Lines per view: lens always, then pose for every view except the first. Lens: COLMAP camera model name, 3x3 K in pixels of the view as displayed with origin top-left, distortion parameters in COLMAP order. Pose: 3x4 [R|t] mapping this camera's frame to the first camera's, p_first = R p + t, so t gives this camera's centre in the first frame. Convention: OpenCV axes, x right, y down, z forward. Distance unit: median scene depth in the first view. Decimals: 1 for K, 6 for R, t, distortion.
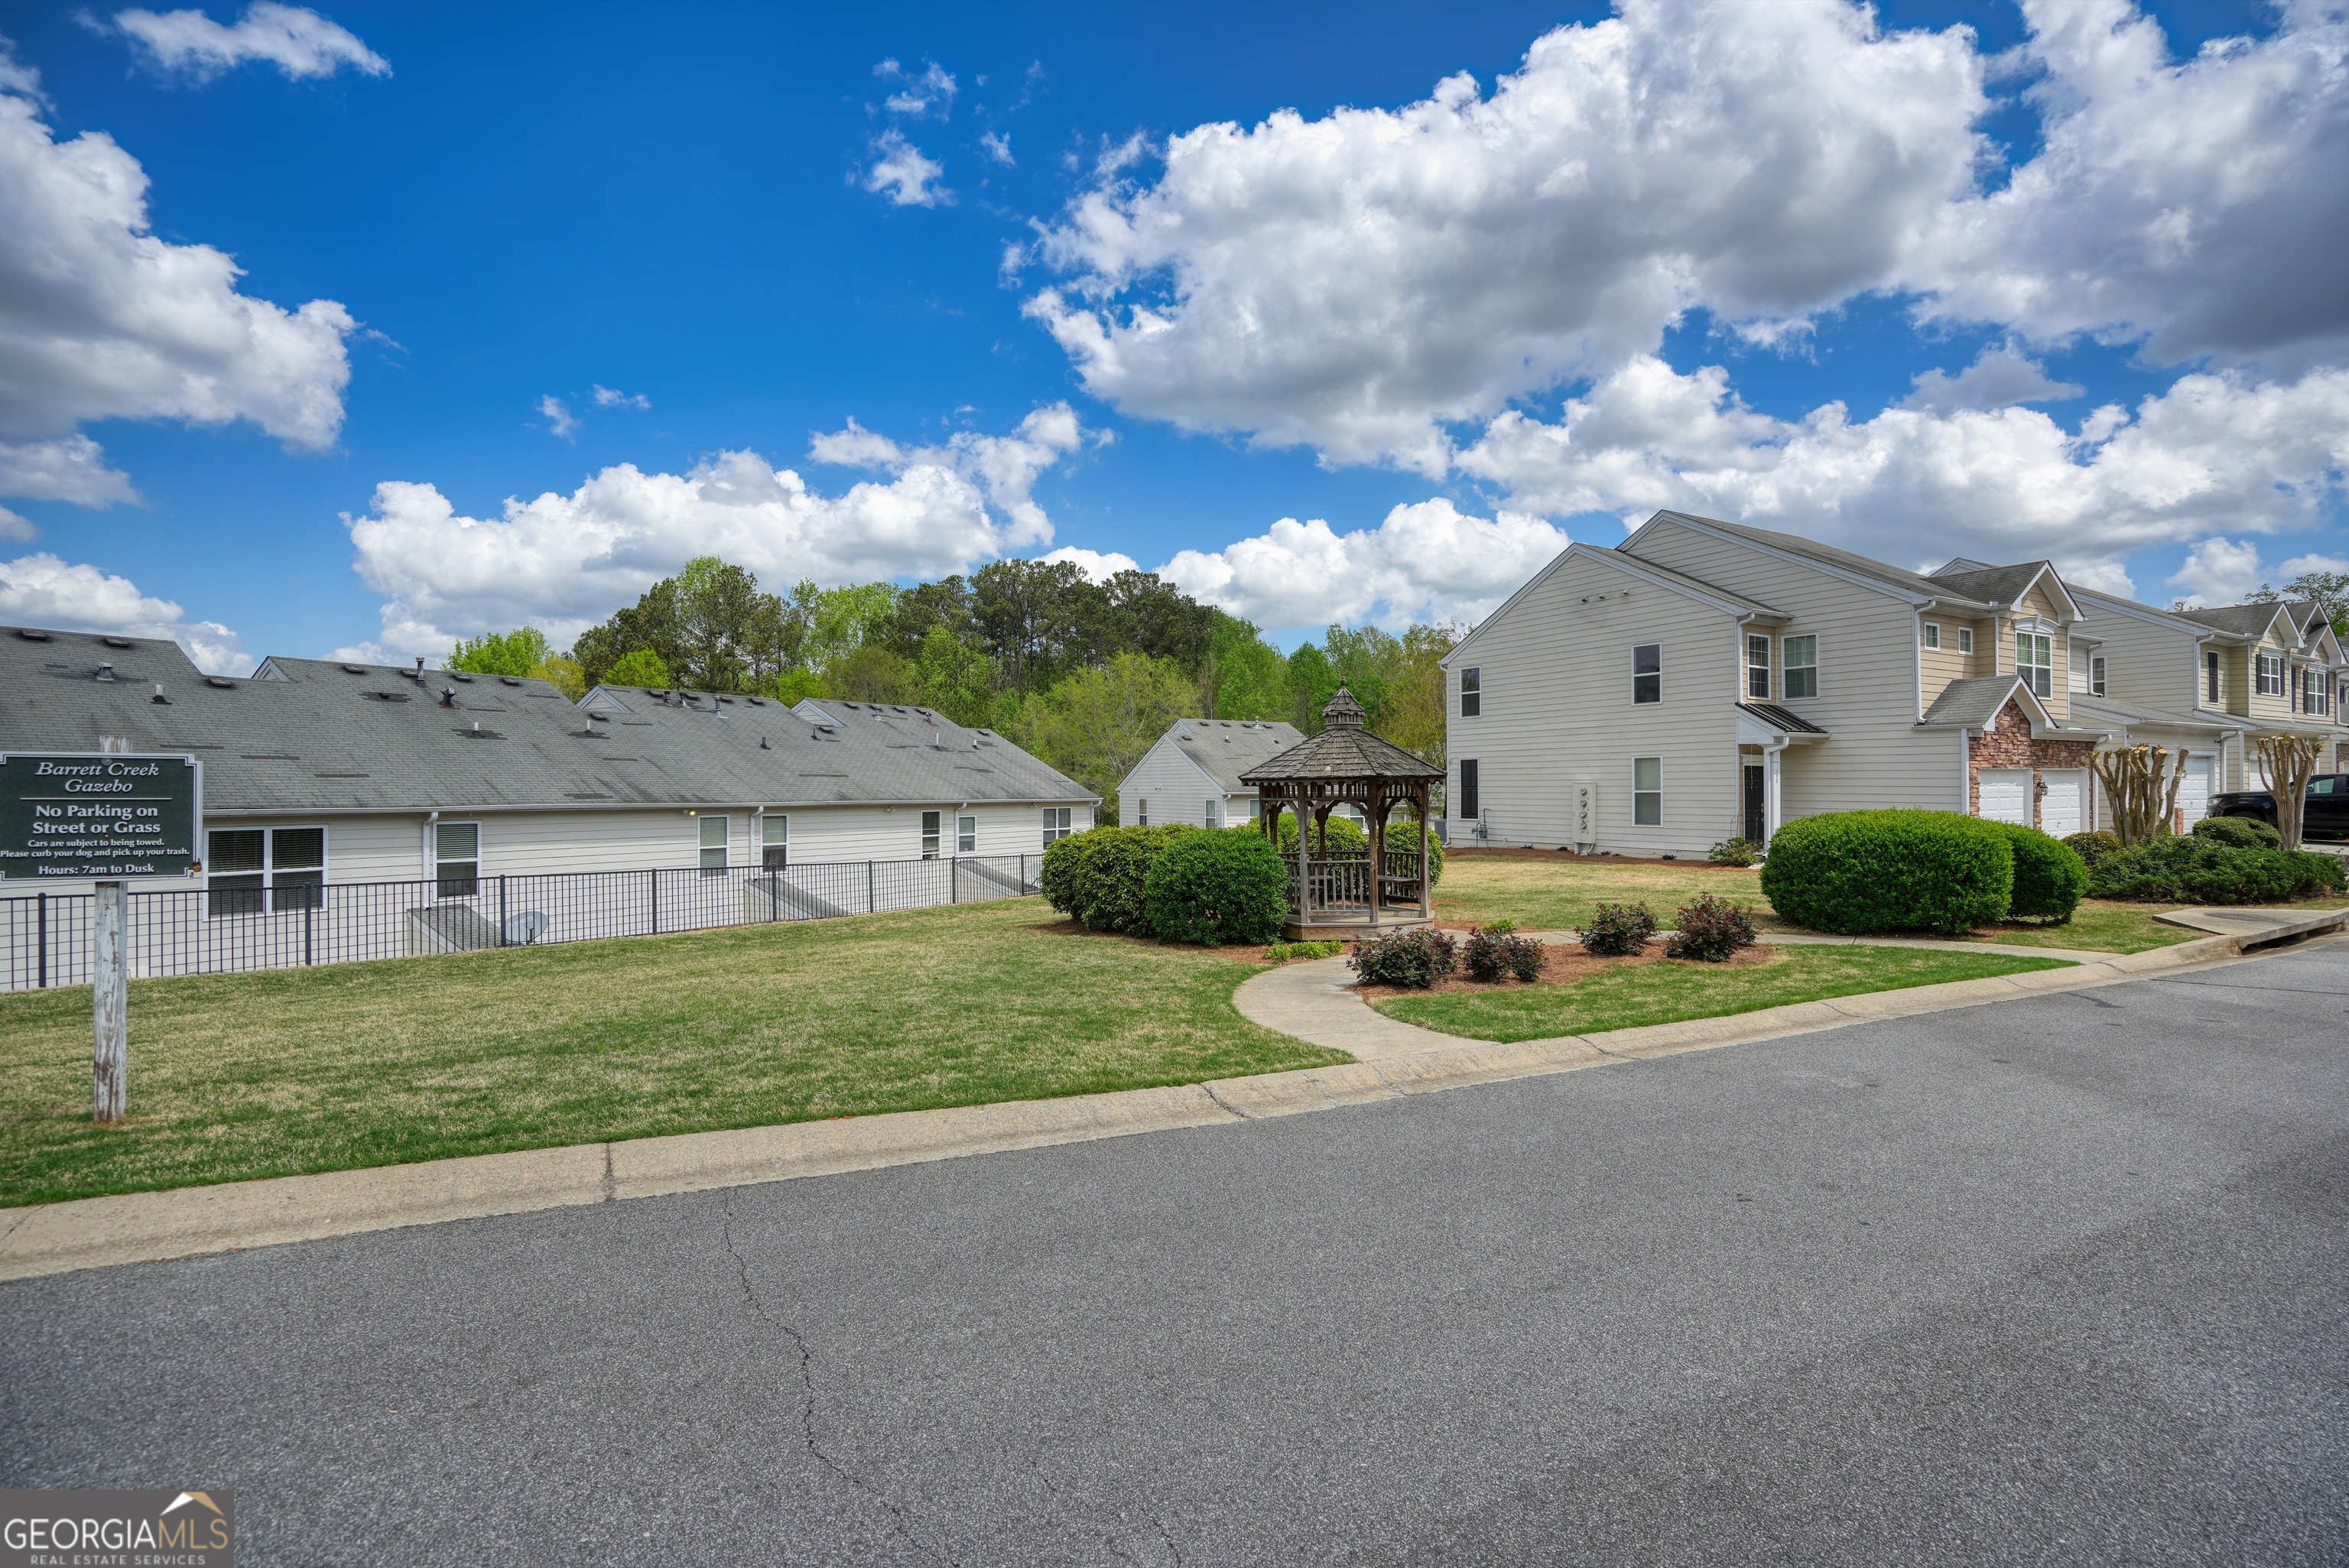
lens RADIAL K [[1083.6, 0, 1170.4], [0, 1083.6, 777.5], [0, 0, 1]] dist [-0.064765, 0.028443]
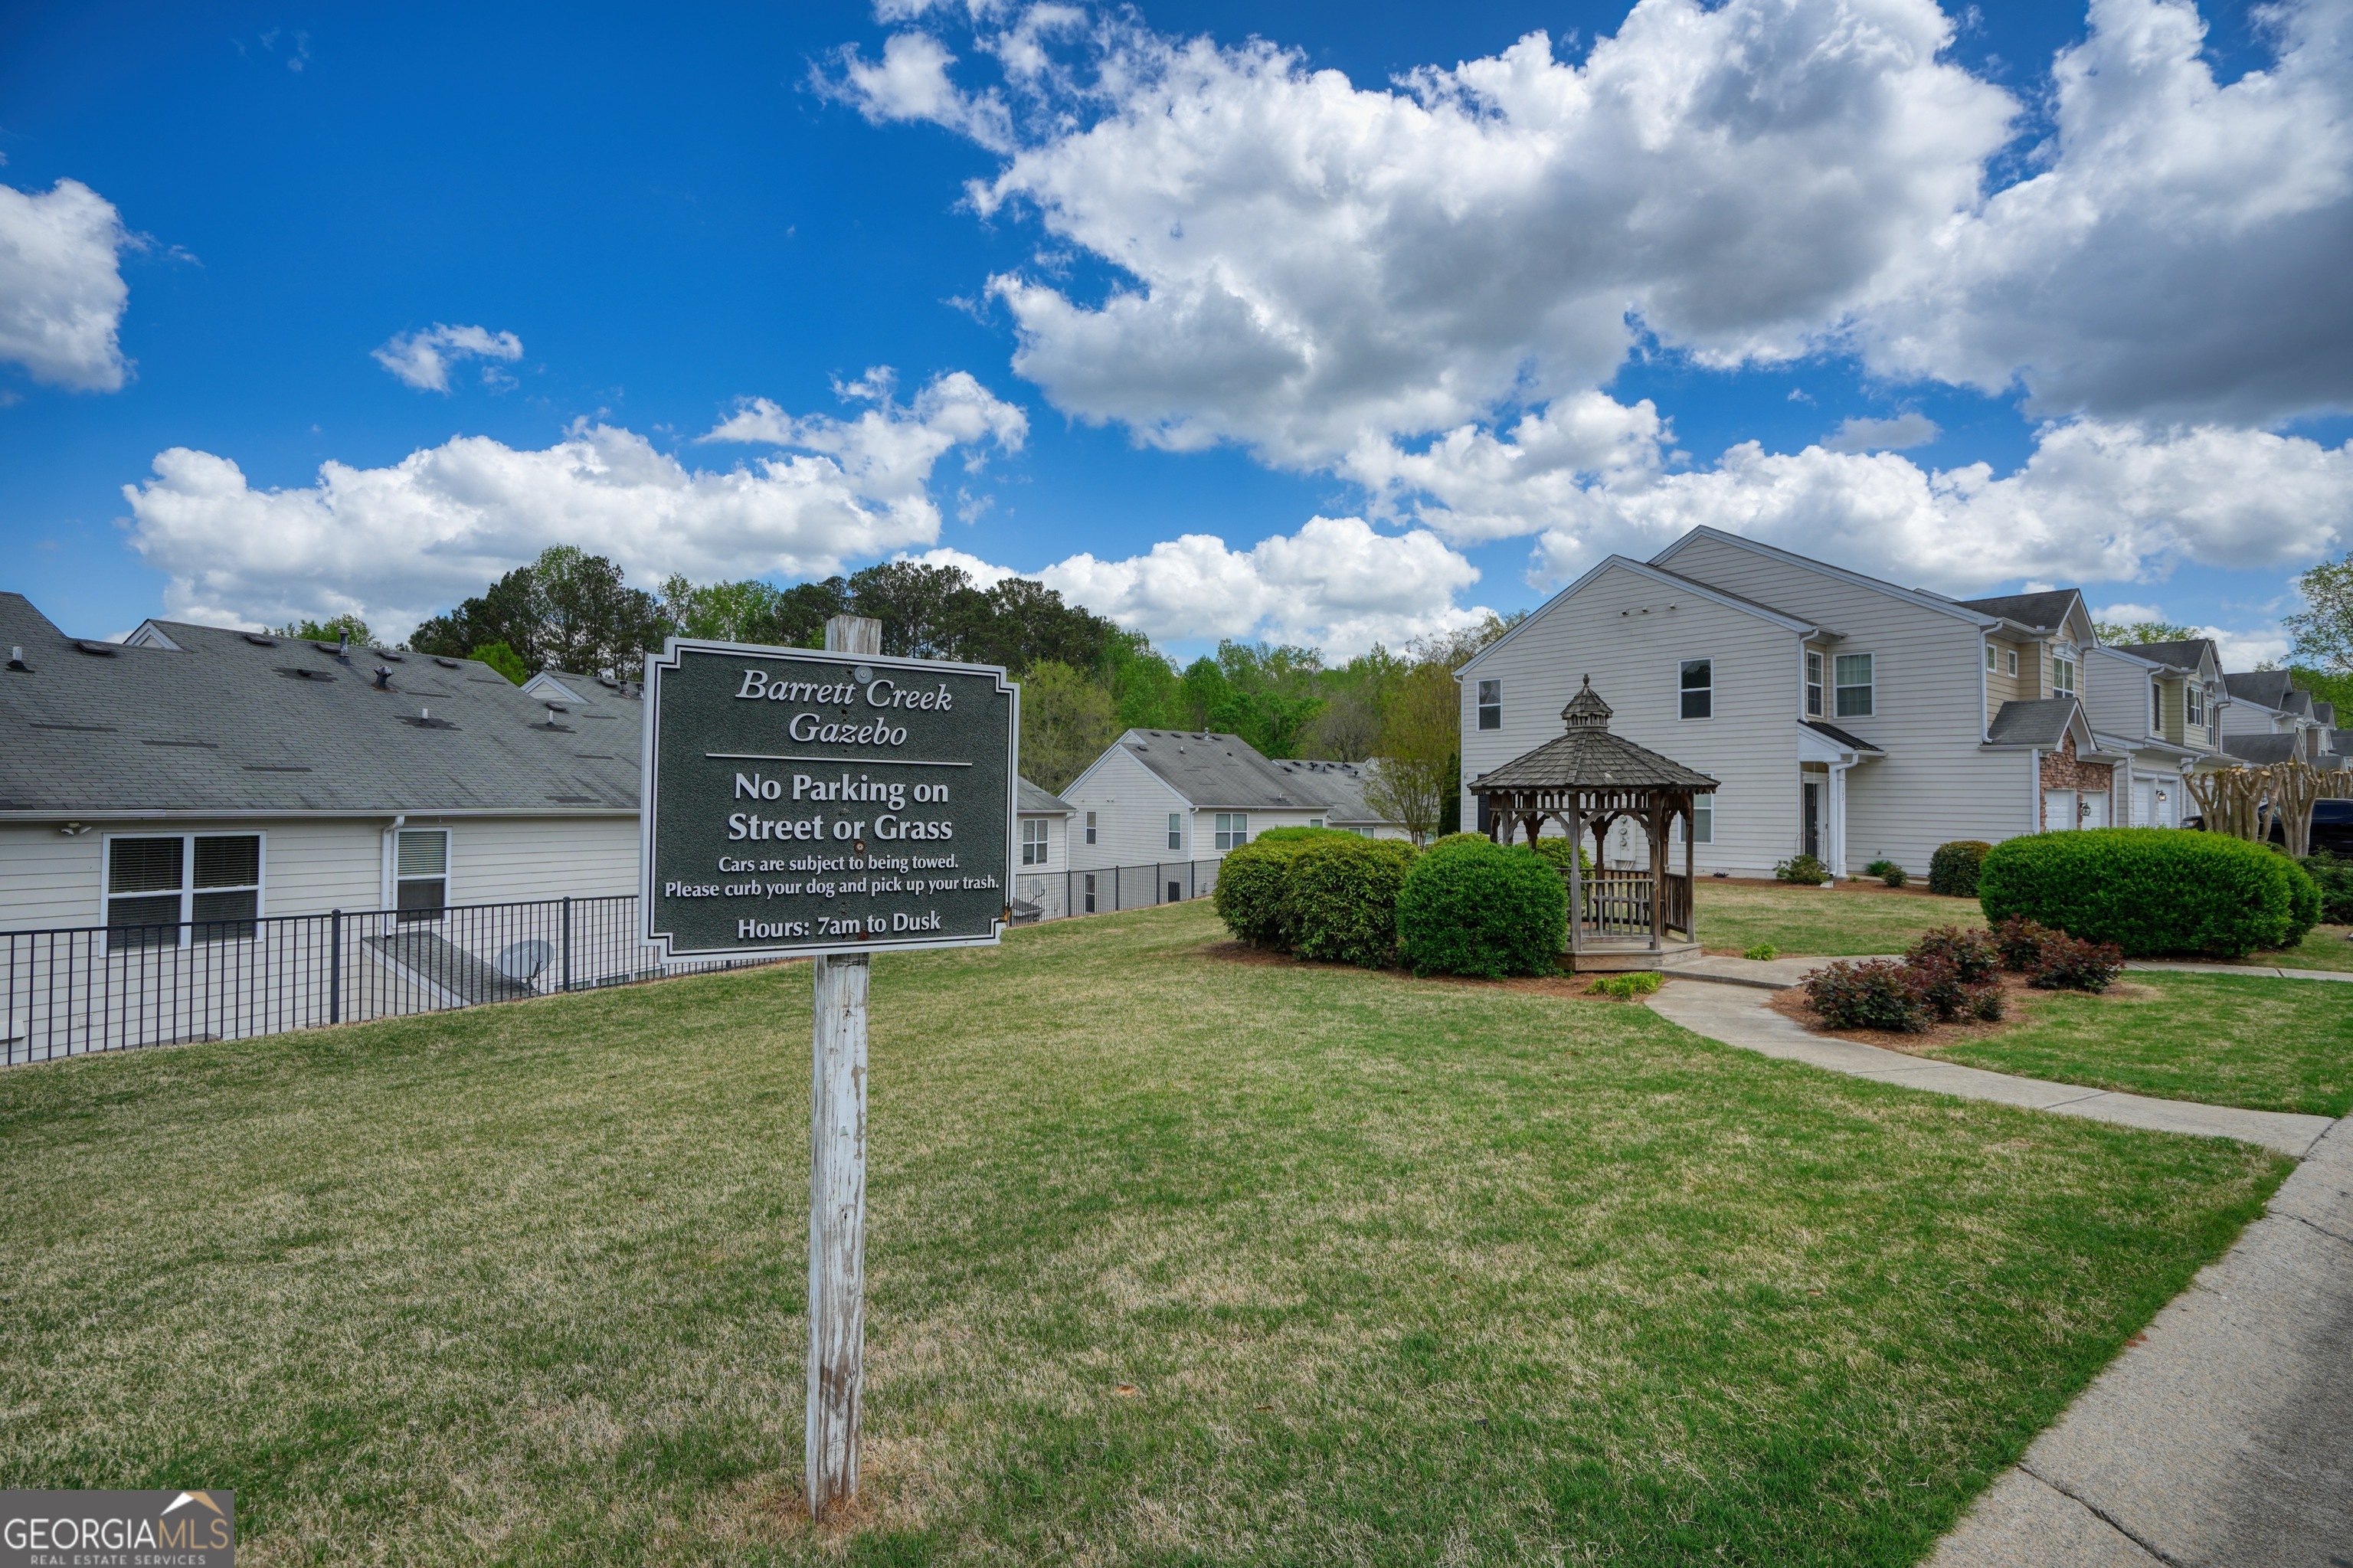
lens RADIAL K [[1082.6, 0, 1183.9], [0, 1082.6, 803.7], [0, 0, 1]] dist [-0.059101, 0.021061]
pose [[0.990342, 0.011316, 0.138185, -0.167591], [-0.012808, 0.999869, 0.009910, 0.005692], [-0.138055, -0.011584, 0.990357, 0.095838]]
